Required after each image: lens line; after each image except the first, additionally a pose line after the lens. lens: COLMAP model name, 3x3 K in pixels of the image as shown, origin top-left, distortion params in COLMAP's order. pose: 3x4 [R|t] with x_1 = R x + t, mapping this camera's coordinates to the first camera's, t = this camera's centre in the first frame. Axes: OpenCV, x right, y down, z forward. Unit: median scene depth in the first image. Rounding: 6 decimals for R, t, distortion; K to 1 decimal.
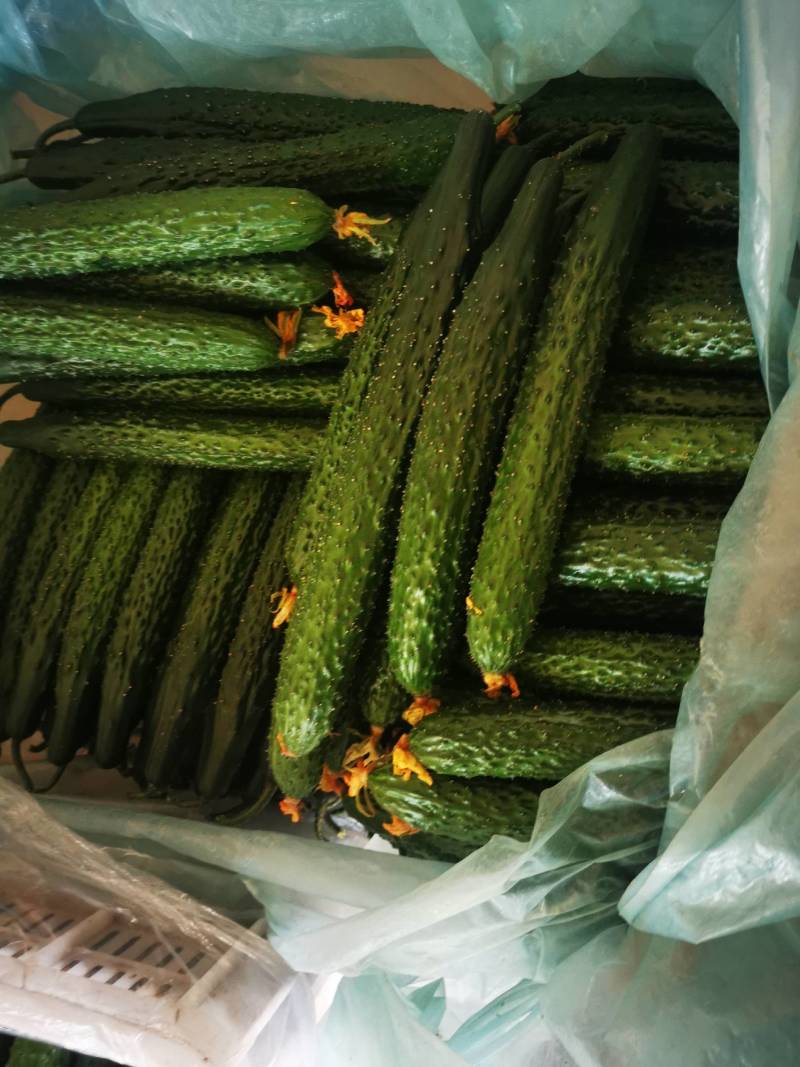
lens RADIAL K [[845.1, 0, 400.0], [0, 845.1, 533.5], [0, 0, 1]] dist [0.002561, -0.000305]
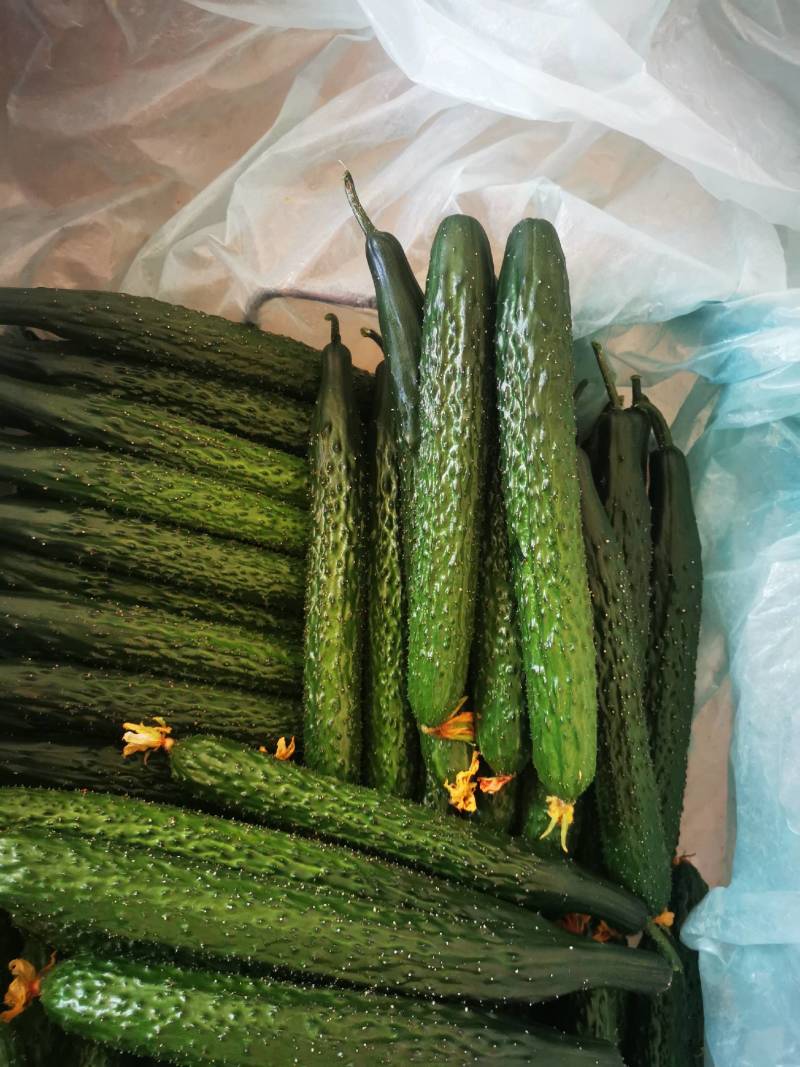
lens RADIAL K [[845.1, 0, 400.0], [0, 845.1, 533.5], [0, 0, 1]] dist [0.002561, -0.000305]
pose [[0.030943, 0.992101, 0.121569, -0.458952], [-0.990642, 0.046617, -0.128280, -0.073530], [-0.132934, -0.116462, 0.984259, 0.115800]]
